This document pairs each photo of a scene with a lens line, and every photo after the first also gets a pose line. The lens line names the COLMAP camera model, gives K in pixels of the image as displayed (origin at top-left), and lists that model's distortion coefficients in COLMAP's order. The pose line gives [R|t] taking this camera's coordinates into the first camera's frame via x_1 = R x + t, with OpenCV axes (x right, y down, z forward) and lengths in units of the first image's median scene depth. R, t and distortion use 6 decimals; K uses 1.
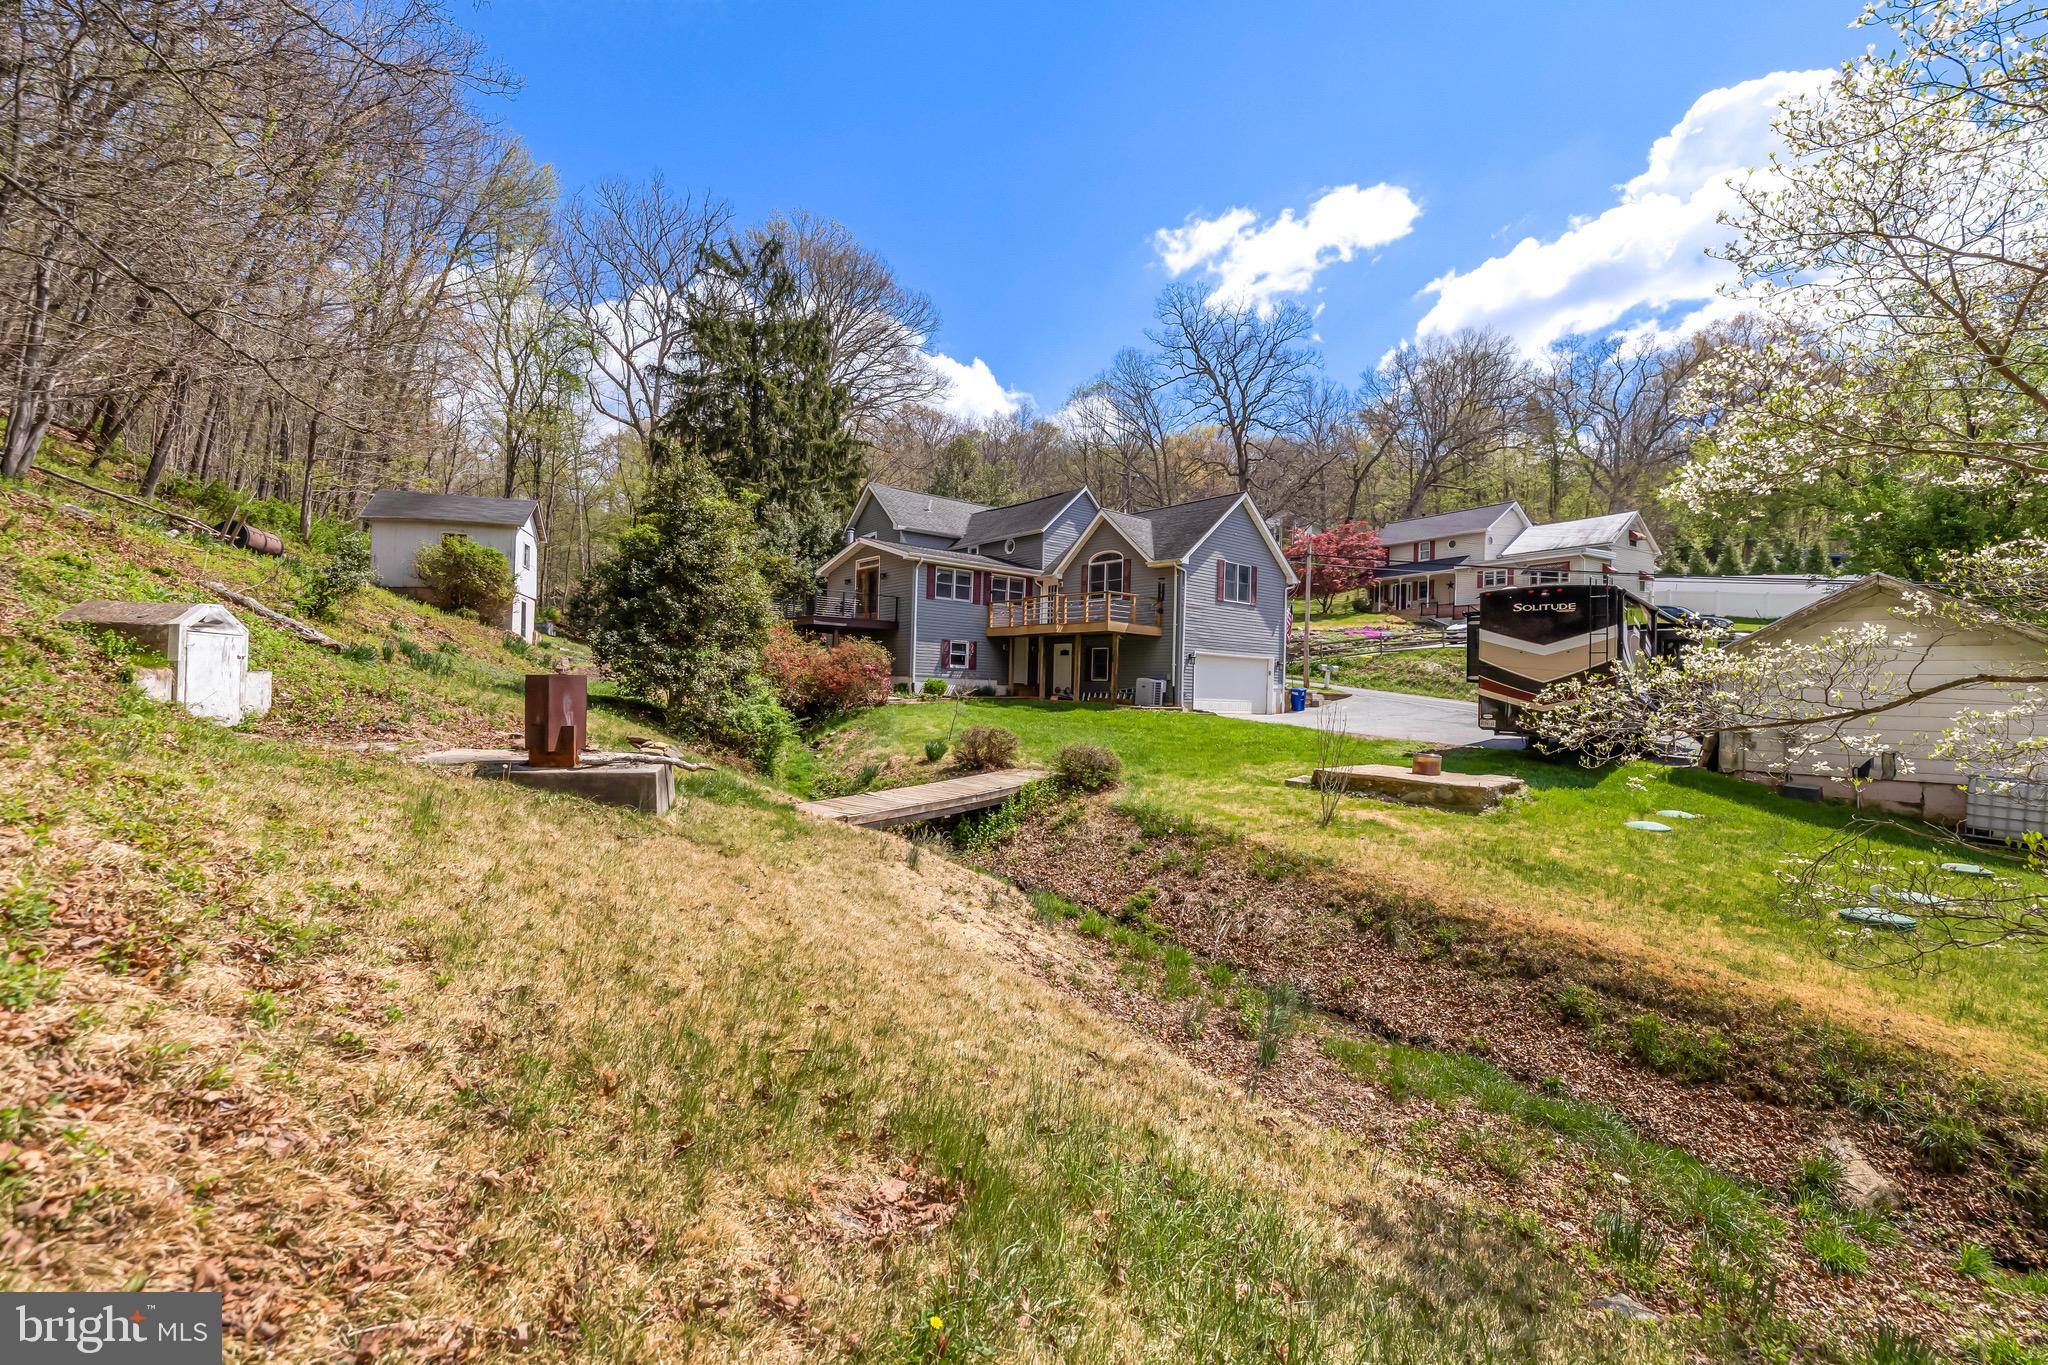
lens RADIAL K [[862.0, 0, 1029.3], [0, 862.0, 674.9], [0, 0, 1]] dist [0.003707, 0.000641]
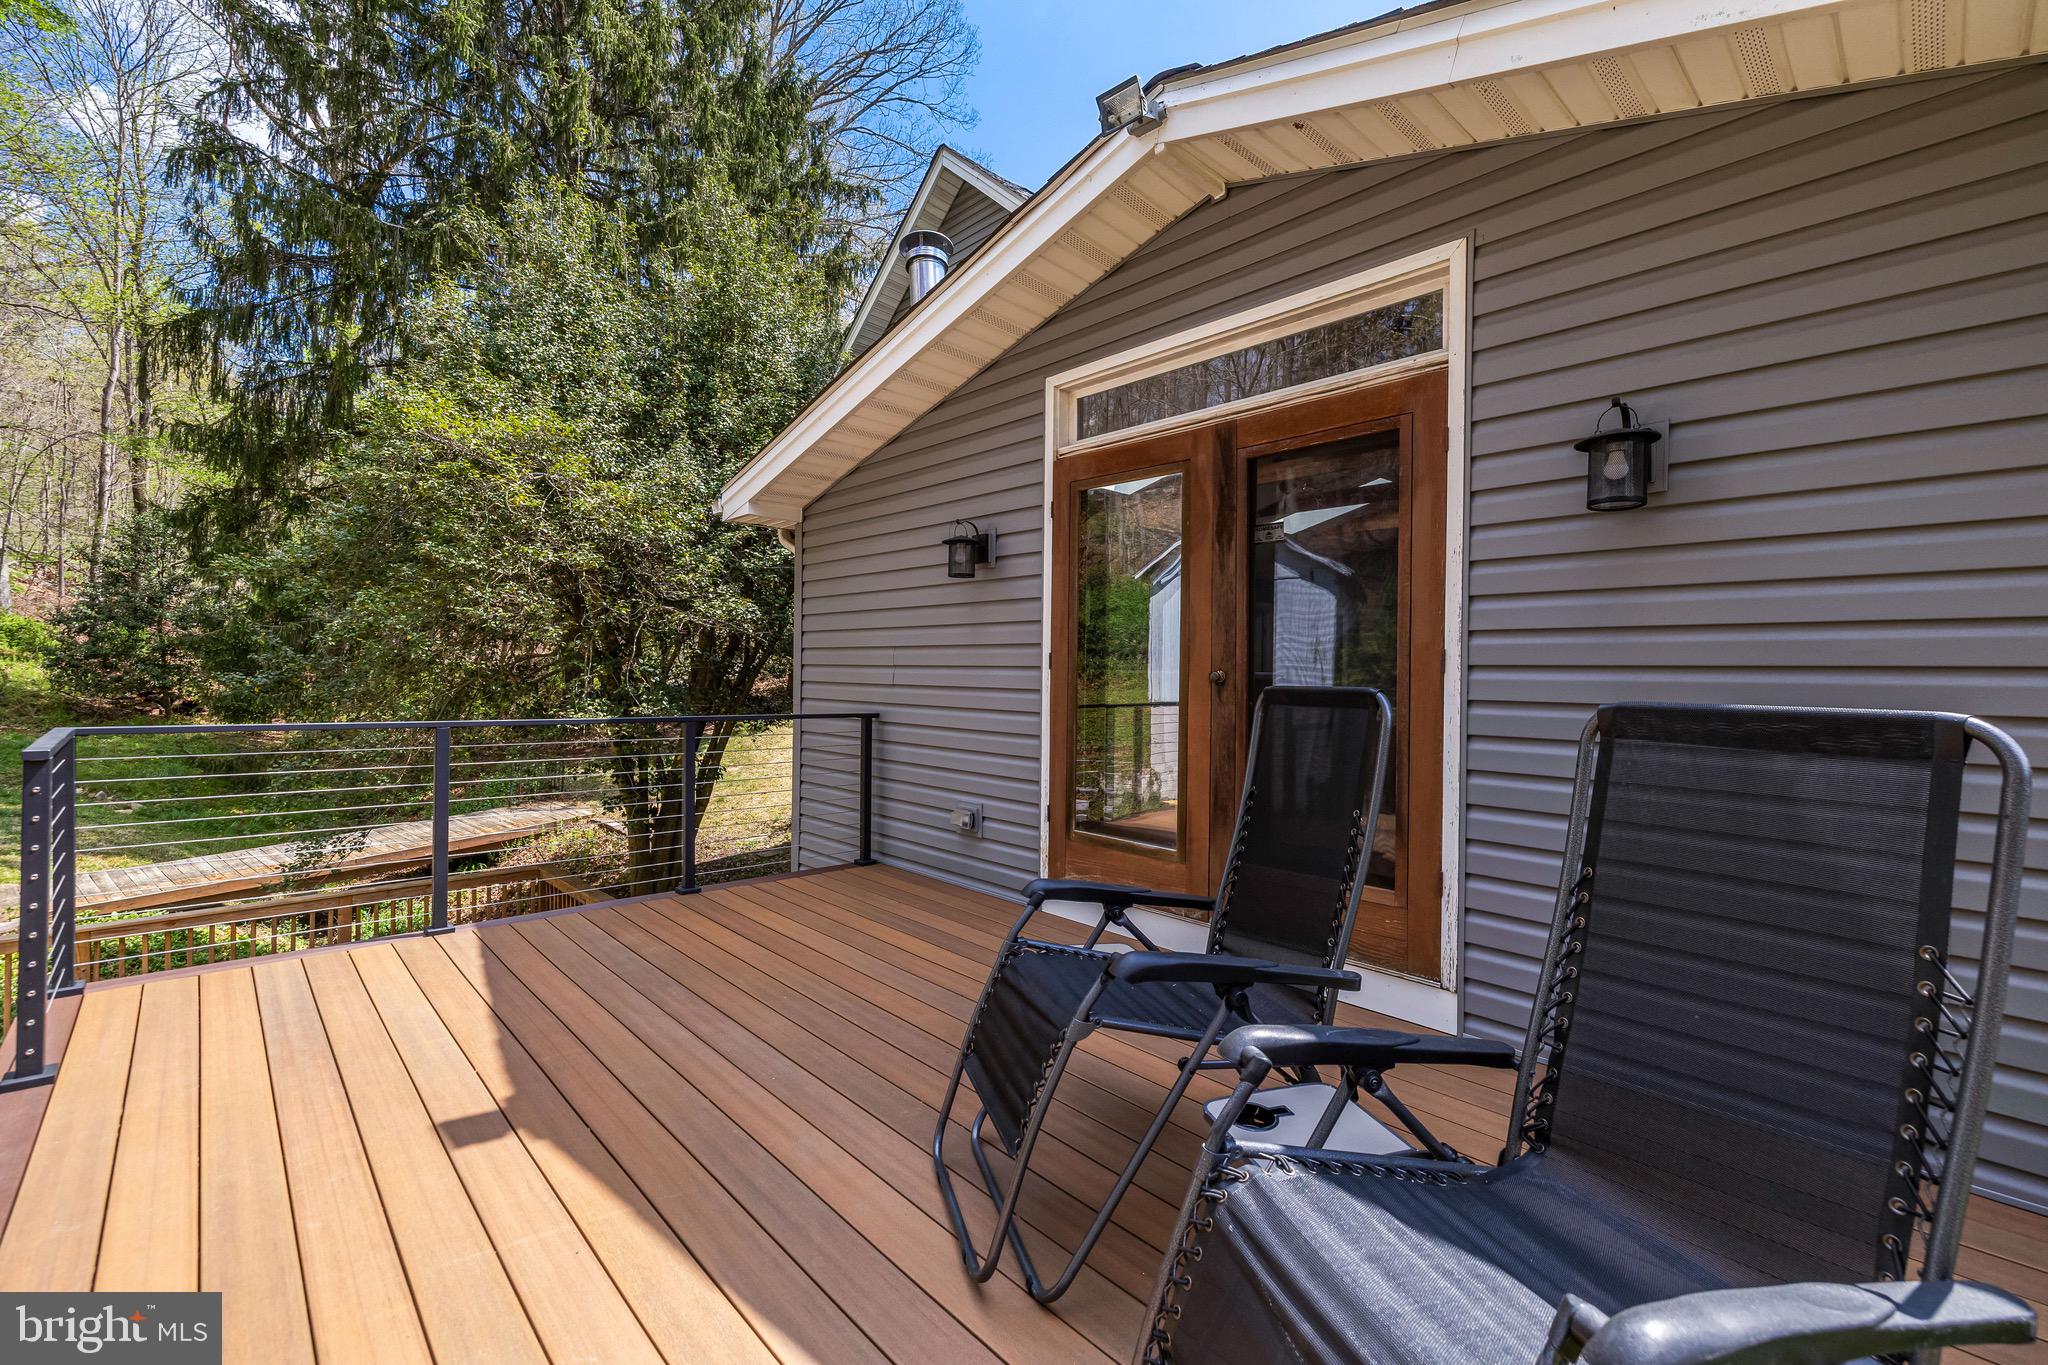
lens RADIAL K [[863.2, 0, 1019.7], [0, 863.2, 671.0], [0, 0, 1]] dist [0.010580, 0.000272]
pose [[0.997358, -0.006159, 0.072378, -0.228534], [0.005226, 0.999901, 0.013080, -0.099754], [-0.072451, -0.012667, 0.997292, 0.940390]]
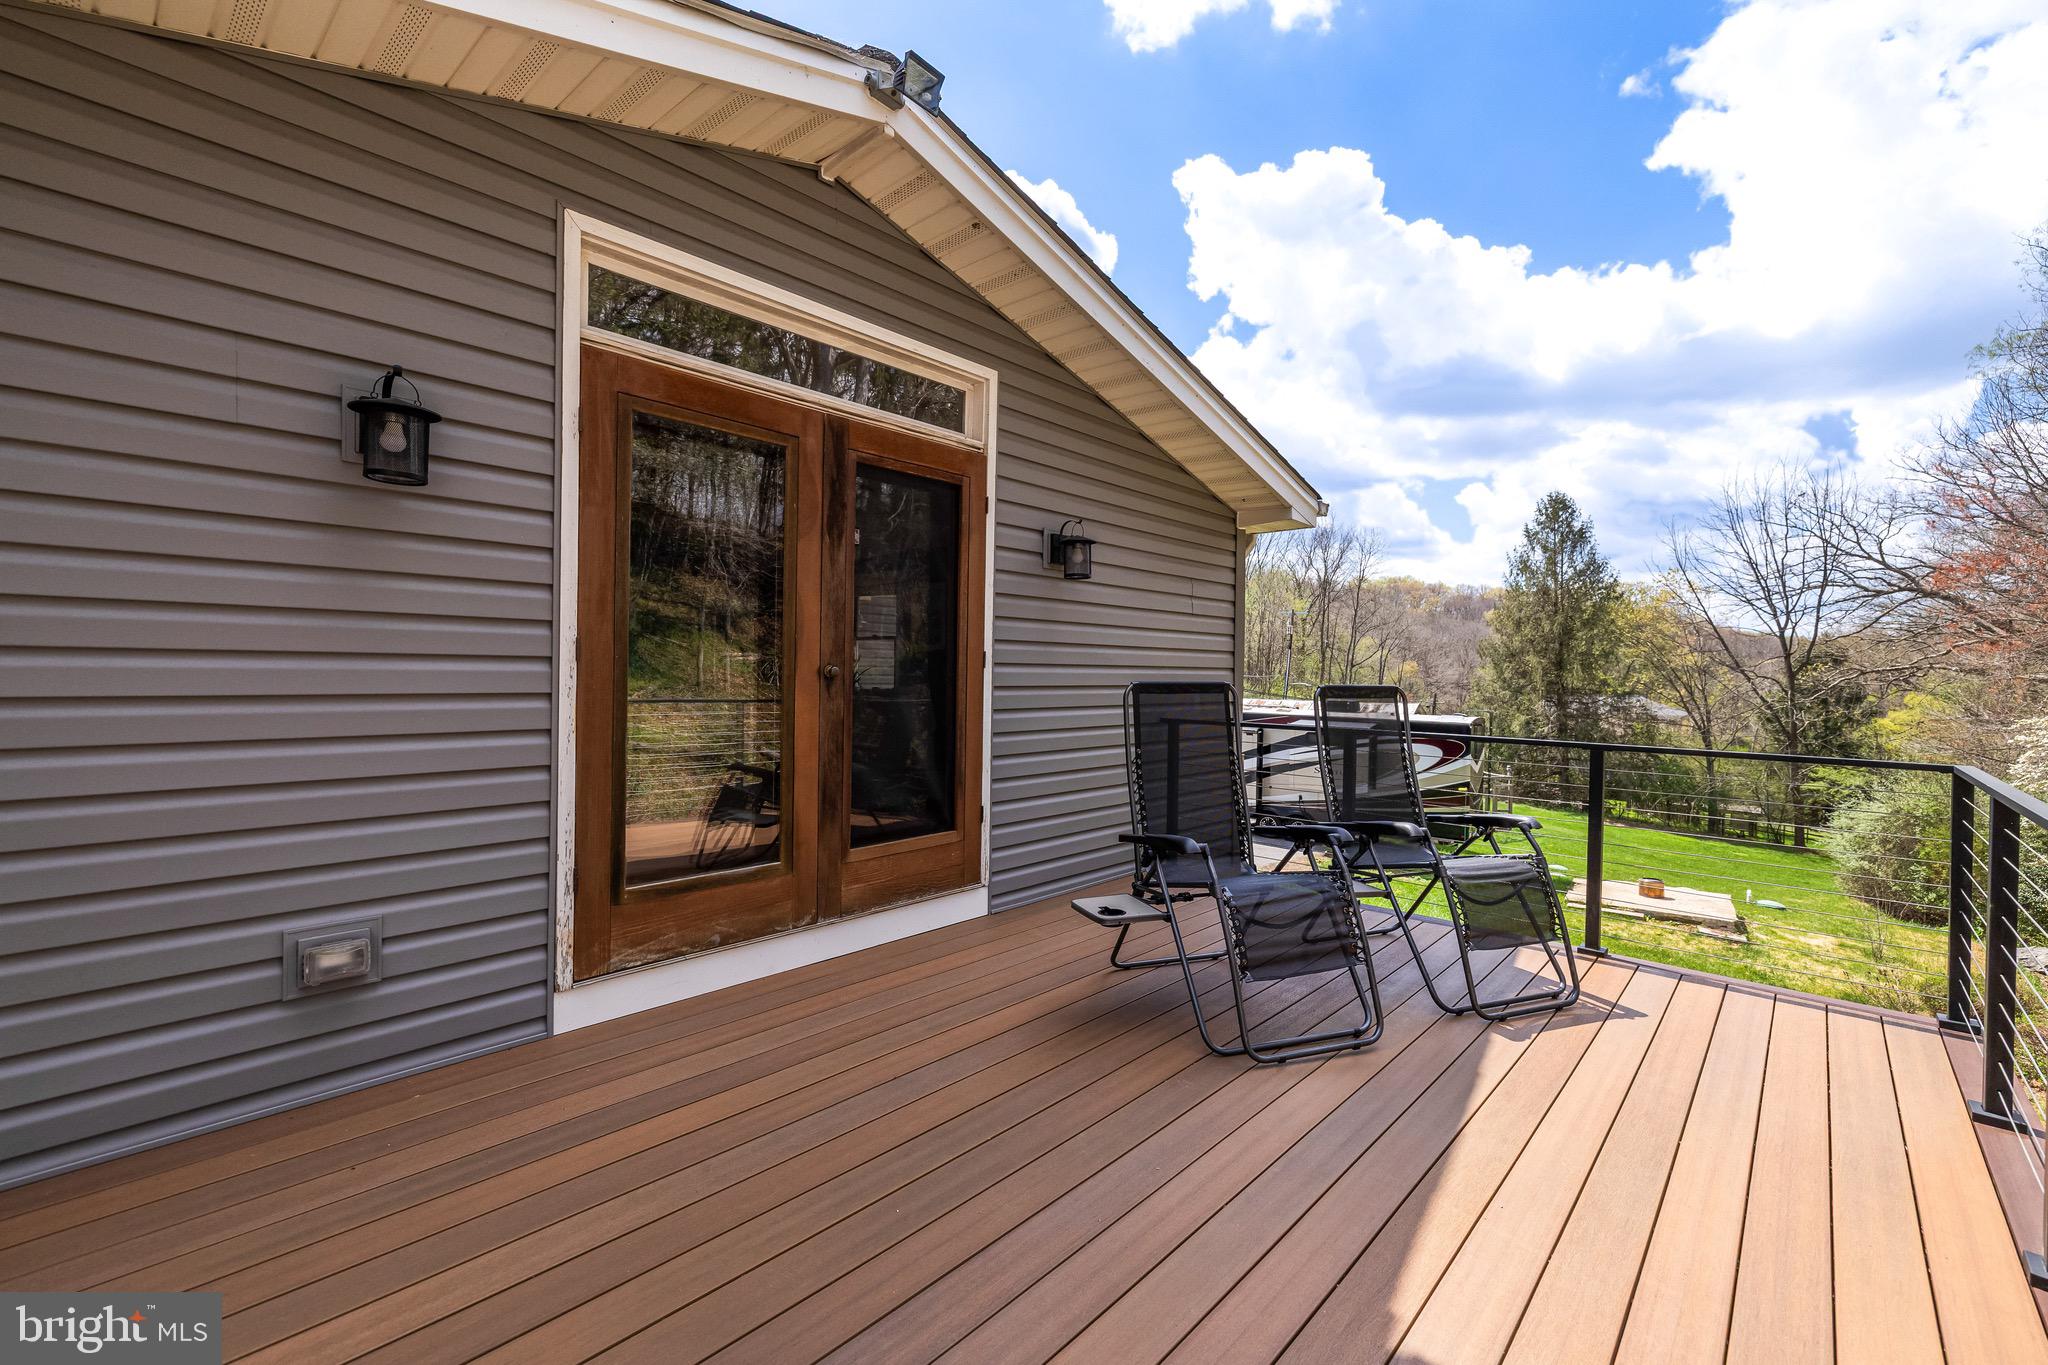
lens RADIAL K [[862.0, 0, 1029.3], [0, 862.0, 674.9], [0, 0, 1]] dist [0.003707, 0.000641]
pose [[-0.140859, -0.028836, 0.989610, -0.305911], [-0.028078, 0.999290, 0.025121, -0.100453], [-0.989631, -0.024248, -0.141568, 1.037830]]
